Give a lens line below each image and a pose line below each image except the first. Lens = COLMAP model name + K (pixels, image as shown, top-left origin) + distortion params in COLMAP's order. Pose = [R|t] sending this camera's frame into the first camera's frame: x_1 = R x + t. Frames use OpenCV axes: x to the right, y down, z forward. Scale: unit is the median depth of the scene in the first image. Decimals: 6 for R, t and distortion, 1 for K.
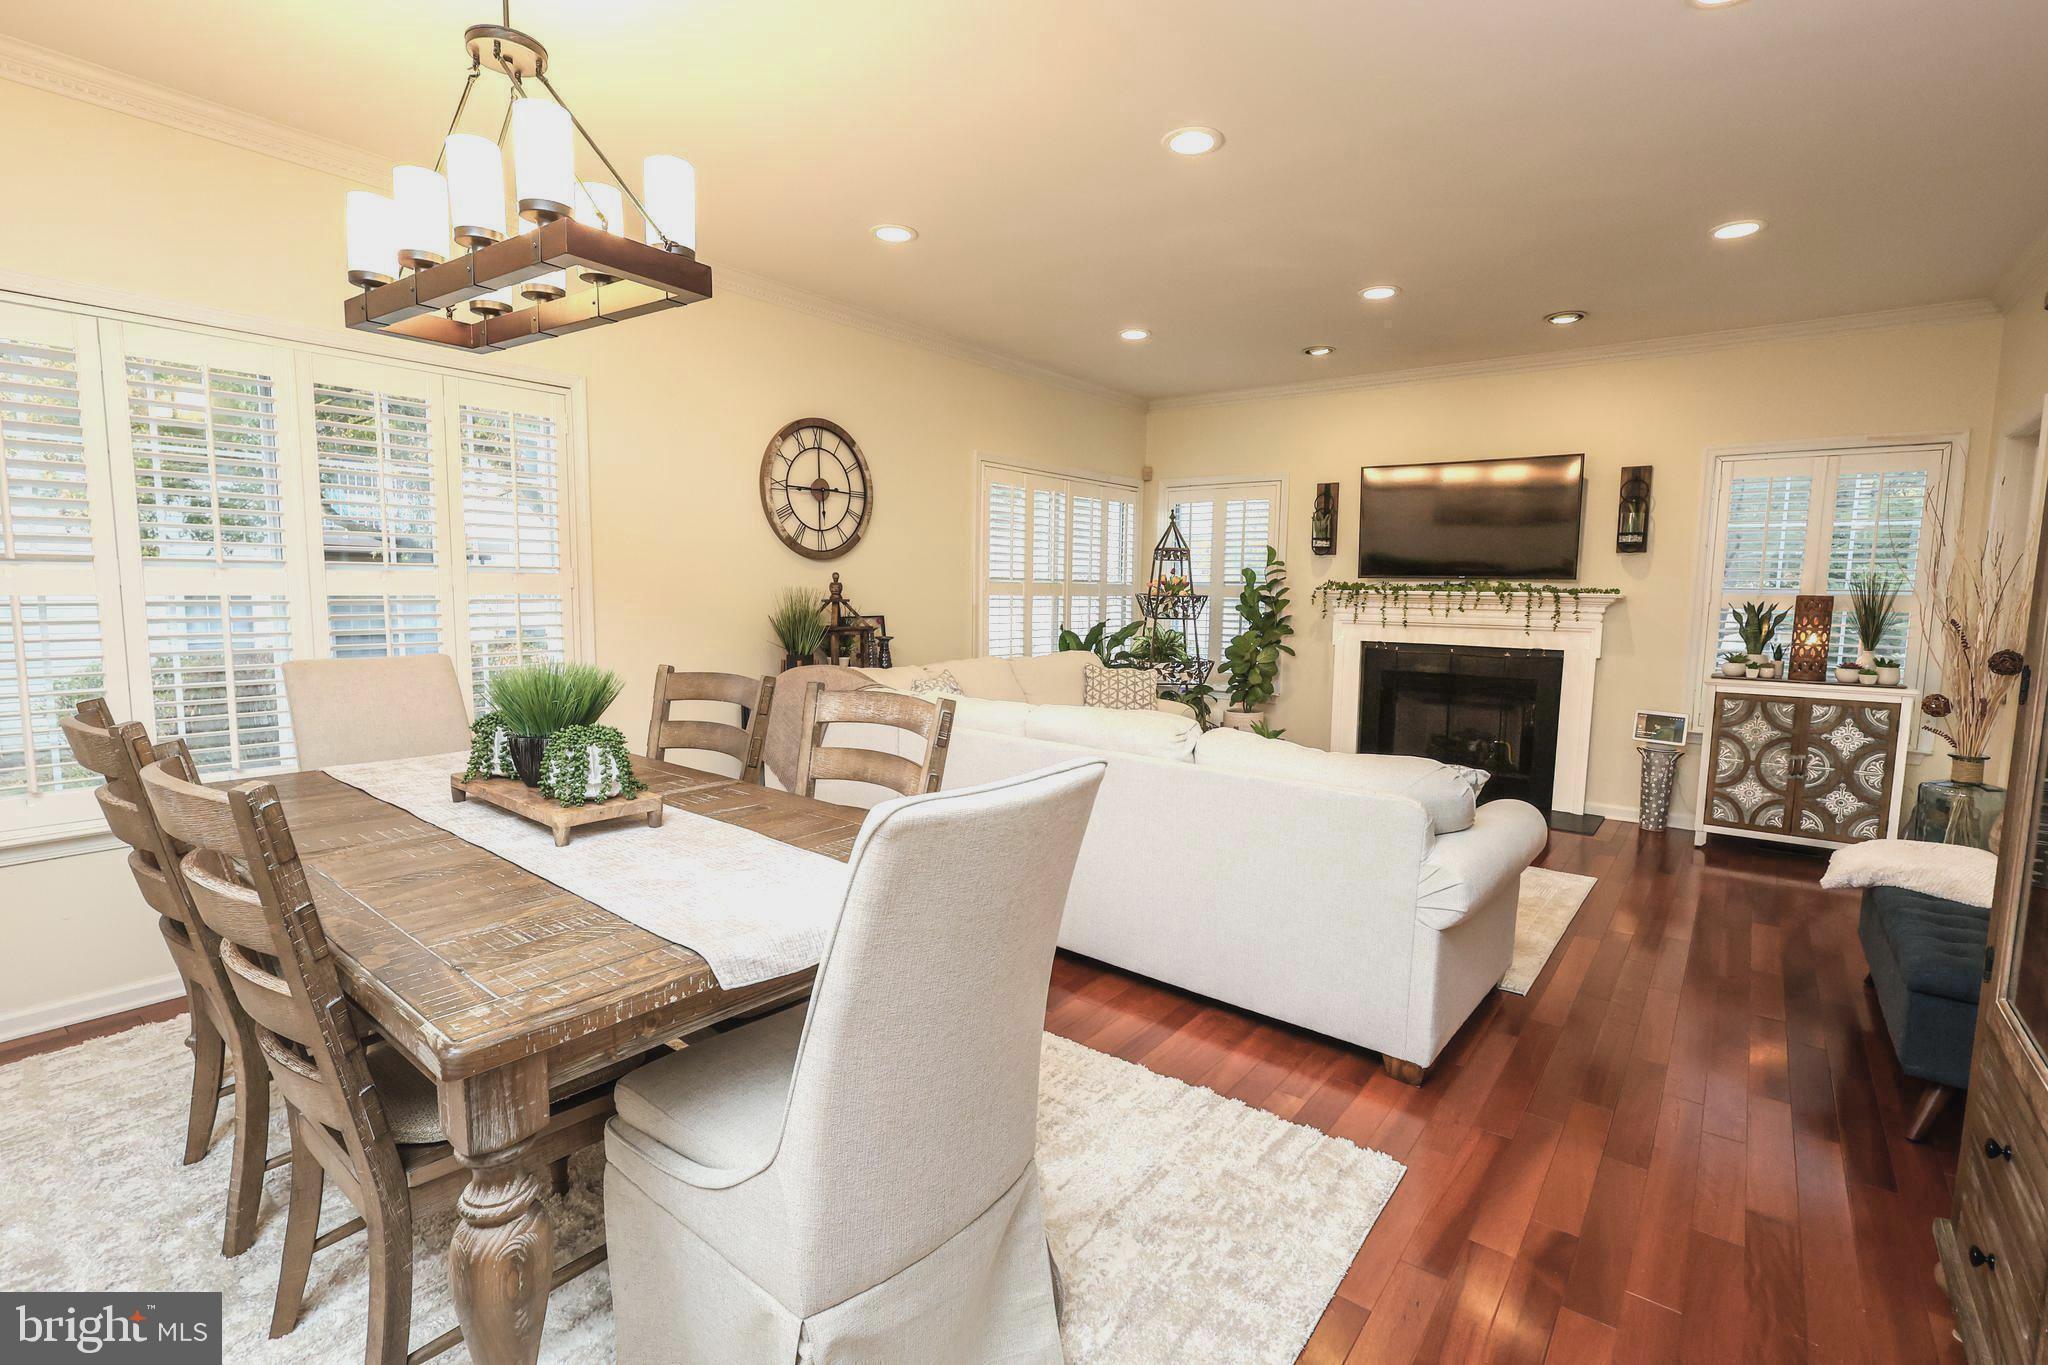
lens RADIAL K [[908.7, 0, 1009.8], [0, 908.7, 679.4], [0, 0, 1]] dist [0.000346, 0.000362]
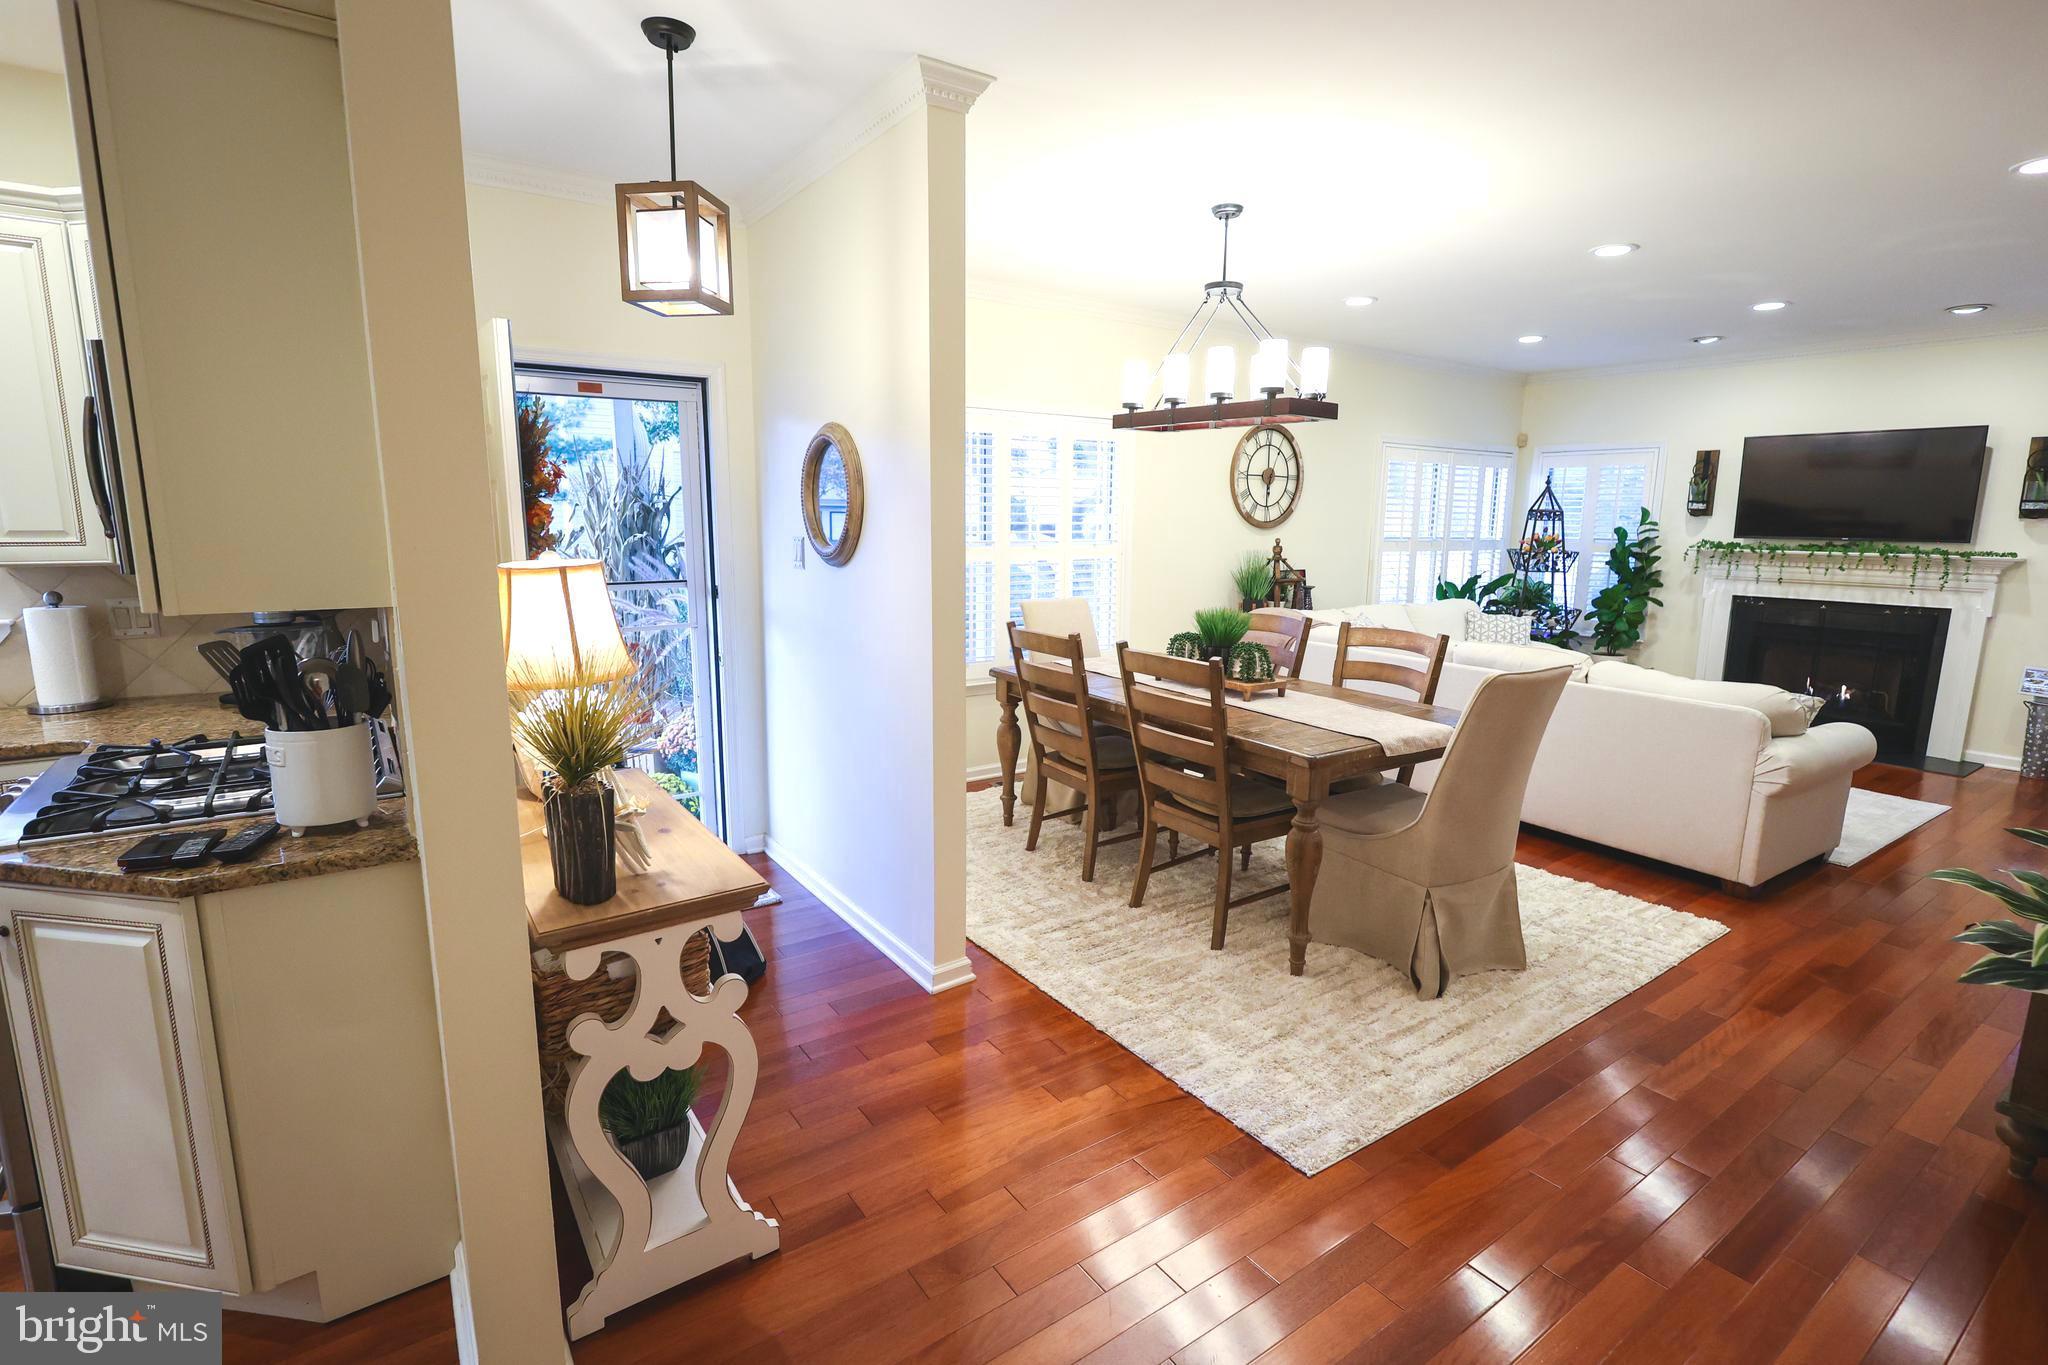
lens RADIAL K [[955.5, 0, 1016.0], [0, 955.5, 669.8], [0, 0, 1]] dist [-0.000869, 0.001537]
pose [[0.960372, 0.042534, -0.275458, -0.130898], [-0.026136, 0.997676, 0.062931, -0.001818], [0.277495, -0.053238, 0.959251, -0.373029]]
